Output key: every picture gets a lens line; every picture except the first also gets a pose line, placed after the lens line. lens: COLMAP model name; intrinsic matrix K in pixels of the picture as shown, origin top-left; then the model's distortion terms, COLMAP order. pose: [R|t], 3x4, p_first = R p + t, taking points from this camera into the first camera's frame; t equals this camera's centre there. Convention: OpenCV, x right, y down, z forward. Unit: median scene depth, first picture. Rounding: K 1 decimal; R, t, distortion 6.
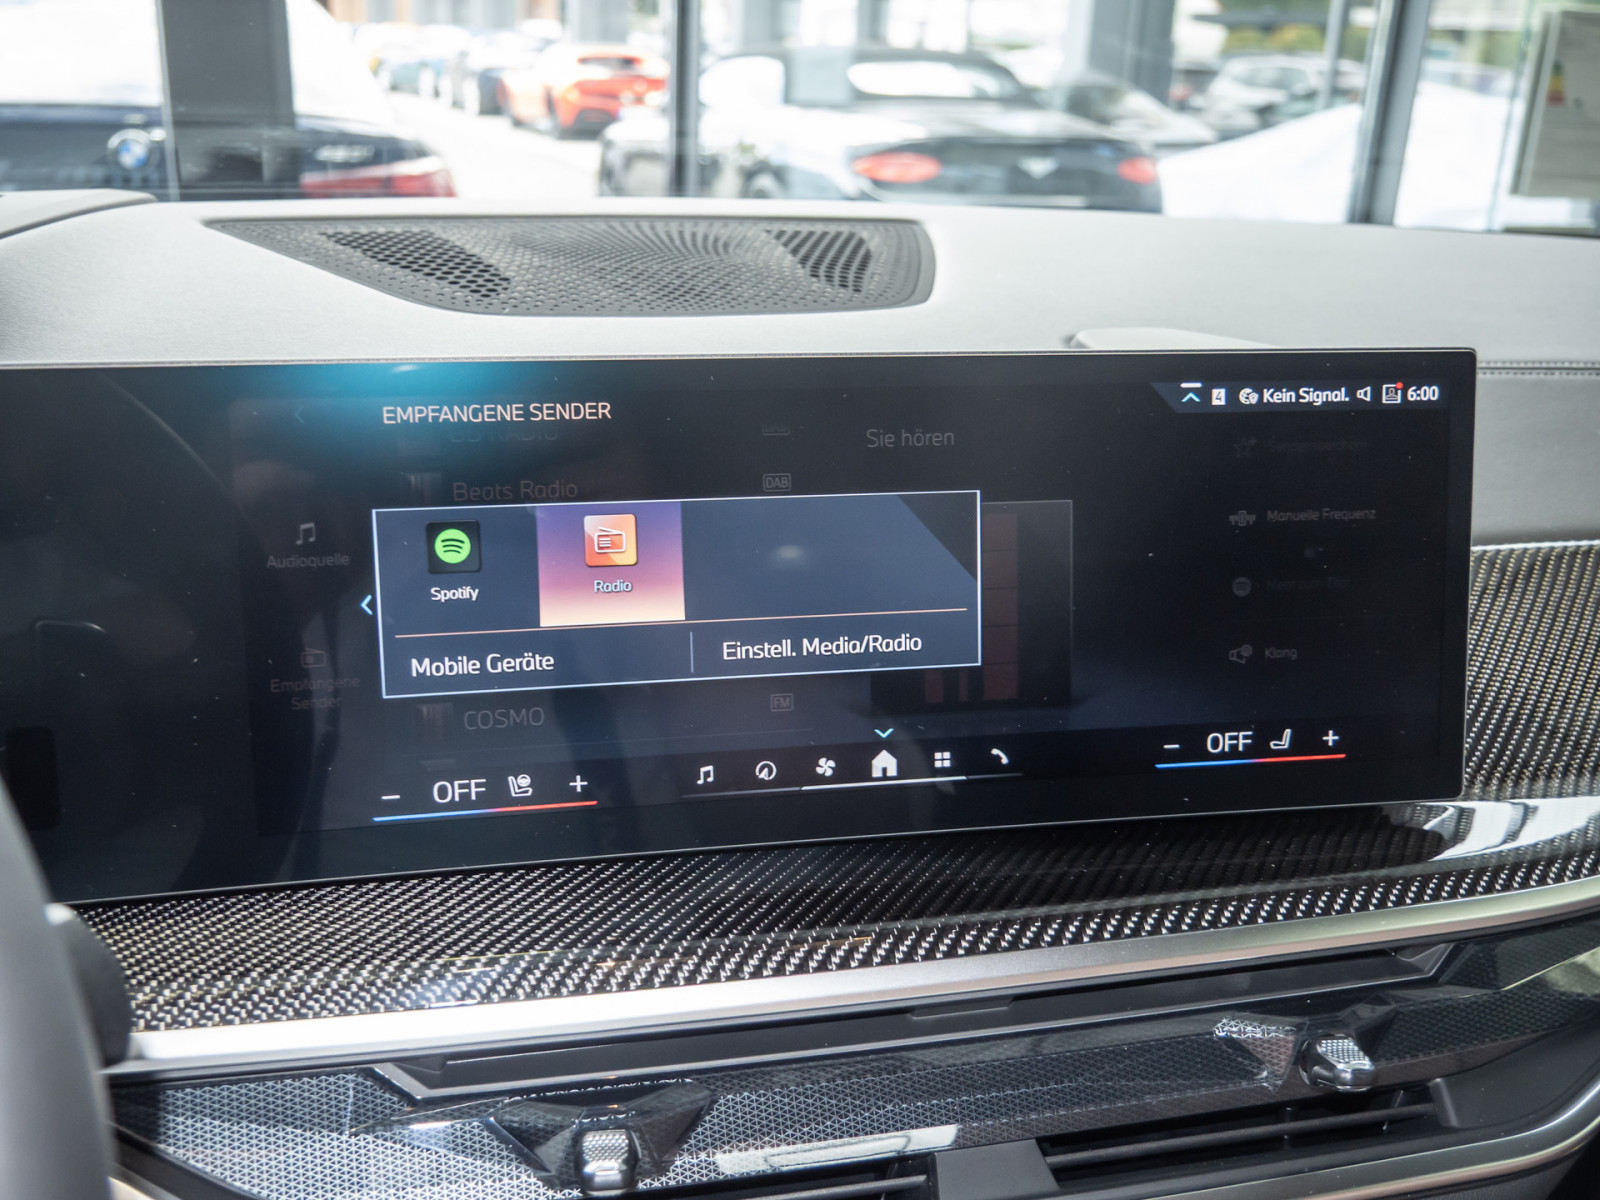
lens RADIAL K [[1574.9, 0, 800.0], [0, 1574.9, 600.0], [0, 0, 1]] dist [-0.011920, -0.019056]
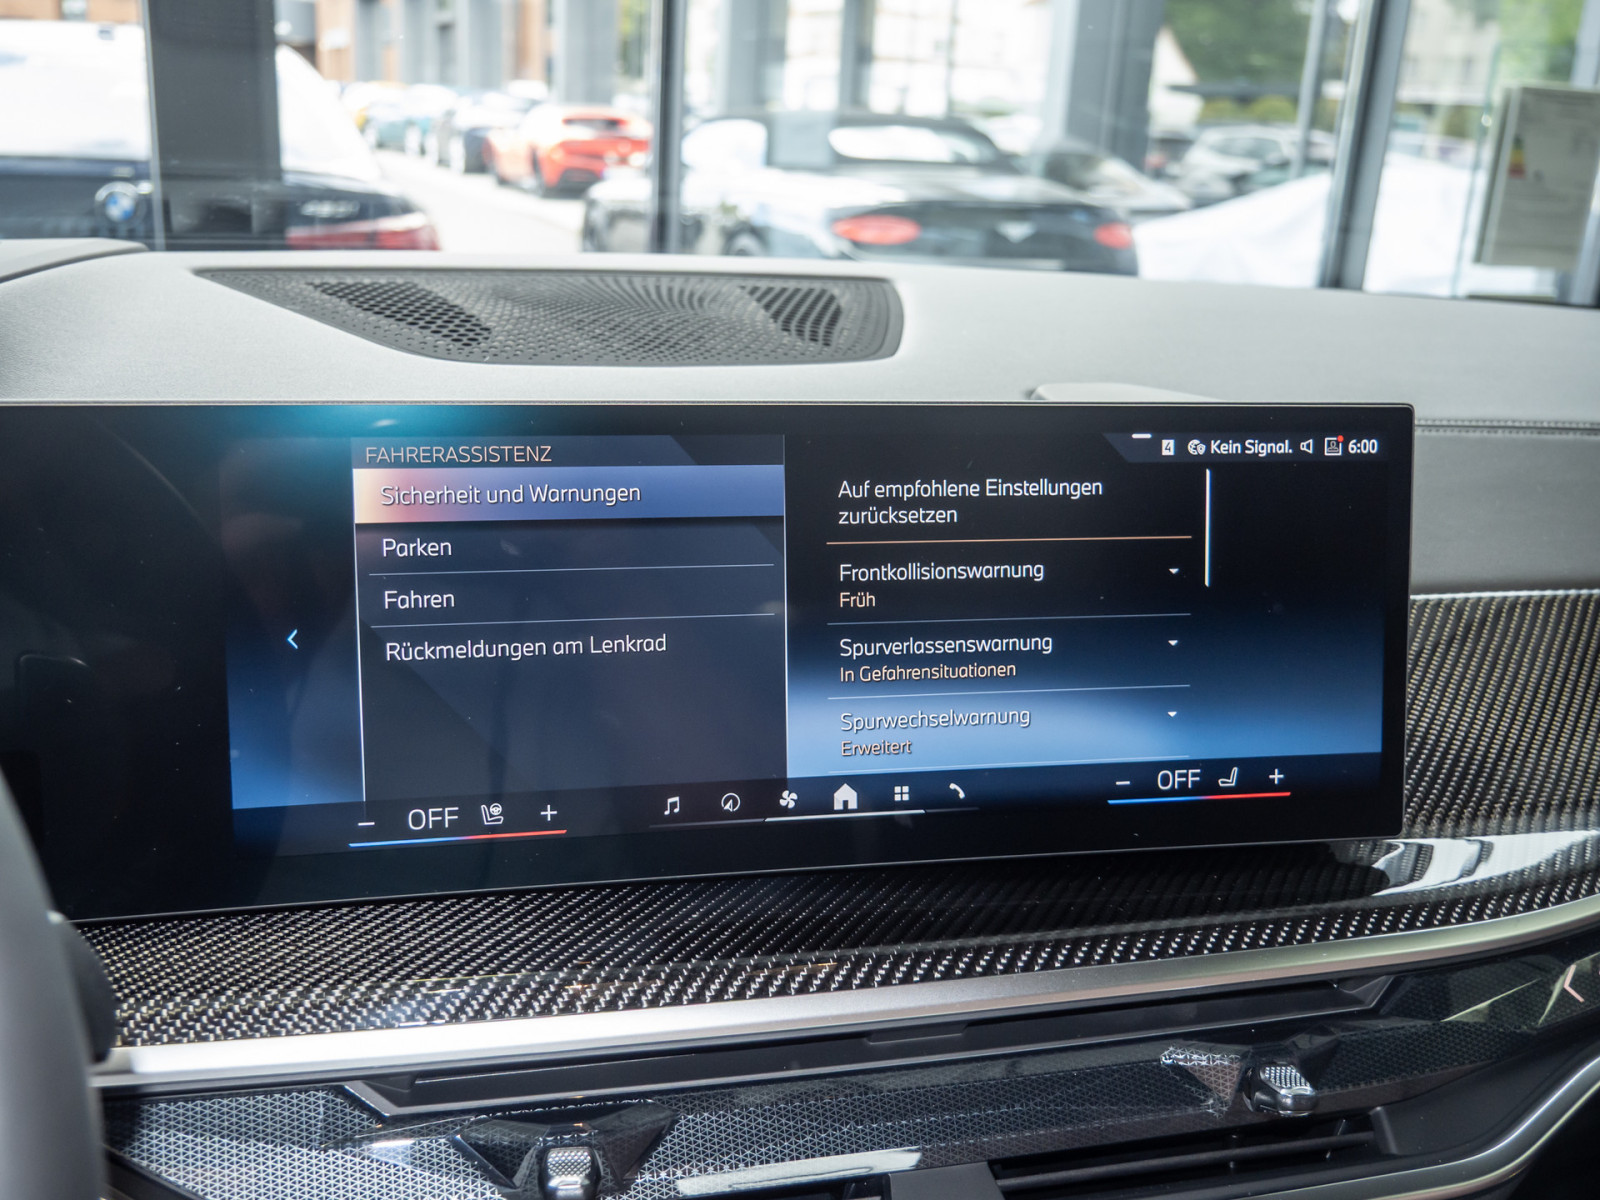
lens RADIAL K [[1574.9, 0, 800.0], [0, 1574.9, 600.0], [0, 0, 1]] dist [-0.011920, -0.019056]
pose [[0.999862, 0.010071, 0.013239, 0.009998], [-0.009576, 0.999272, -0.036928, 0.014406], [-0.013601, 0.036796, 0.999230, -0.041581]]
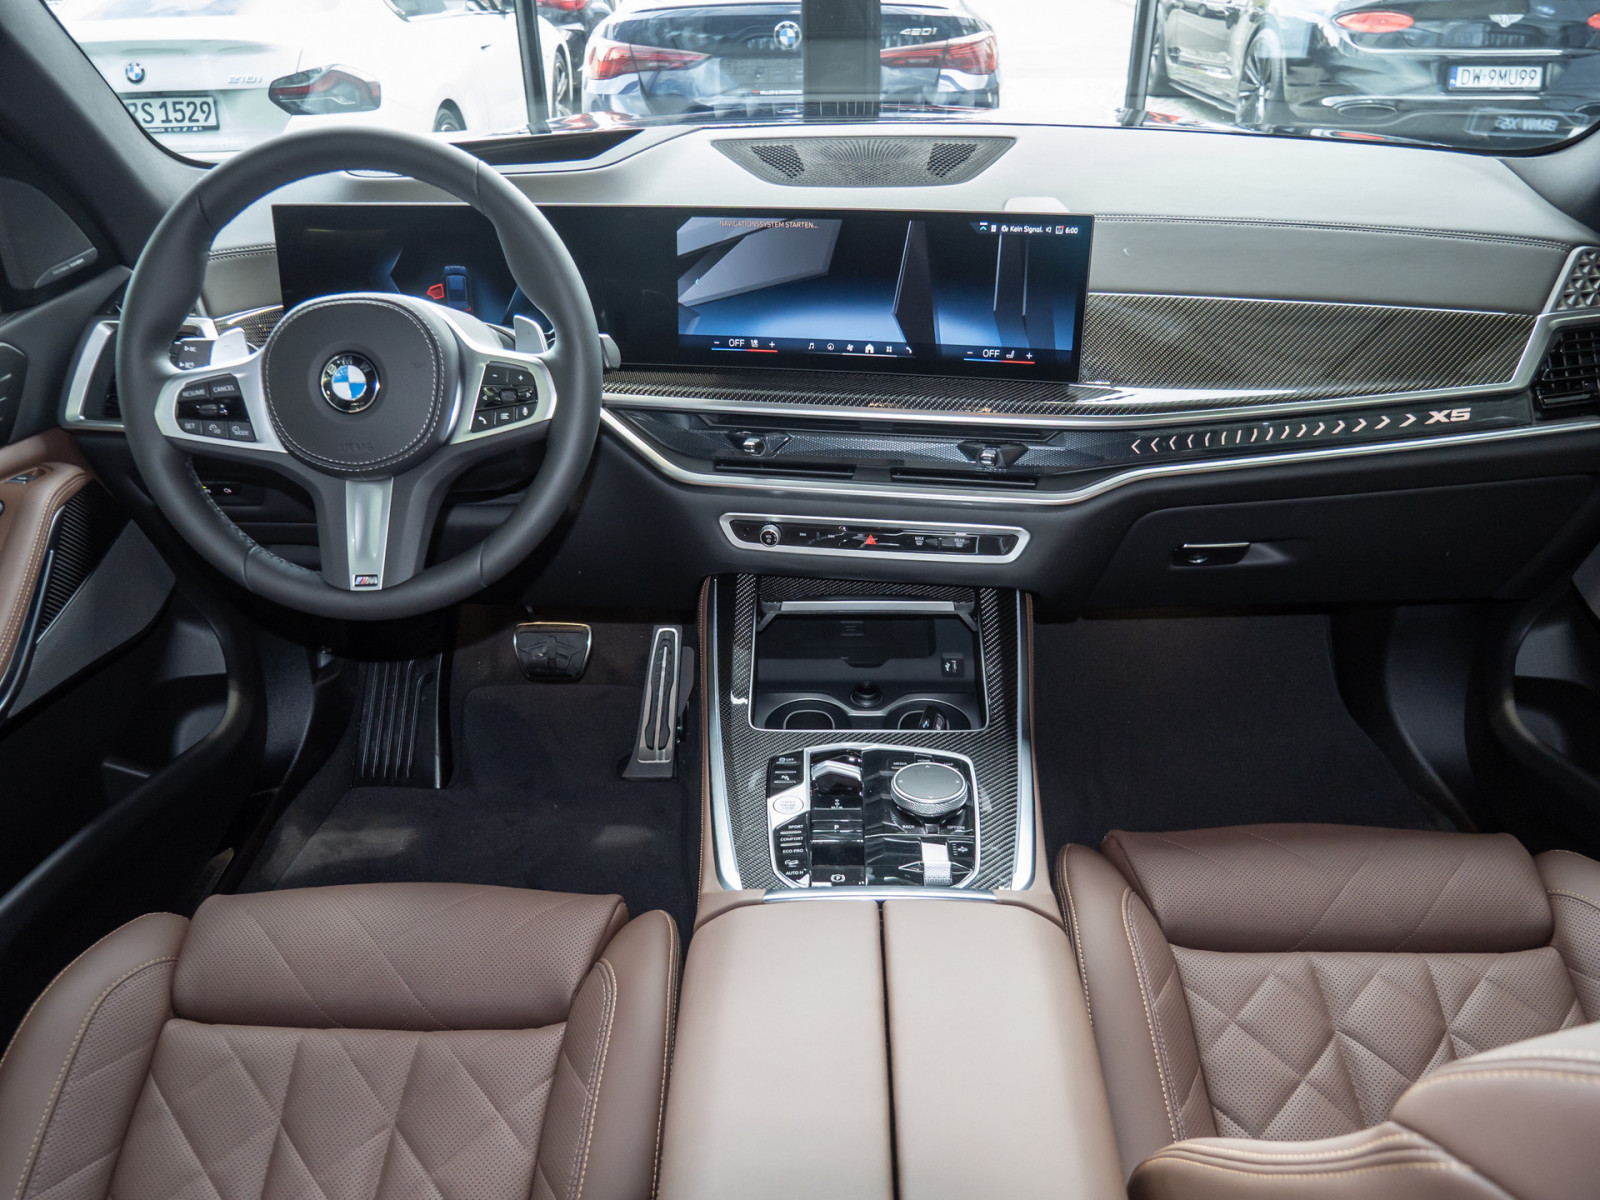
lens RADIAL K [[1162.4, 0, 800.0], [0, 1162.4, 600.0], [0, 0, 1]] dist [-0.055135, 0.004160]
pose [[0.919119, 0.157987, -0.360917, 0.890299], [-0.081493, 0.972502, 0.218171, 0.108614], [0.385461, -0.171113, 0.906720, -1.268455]]
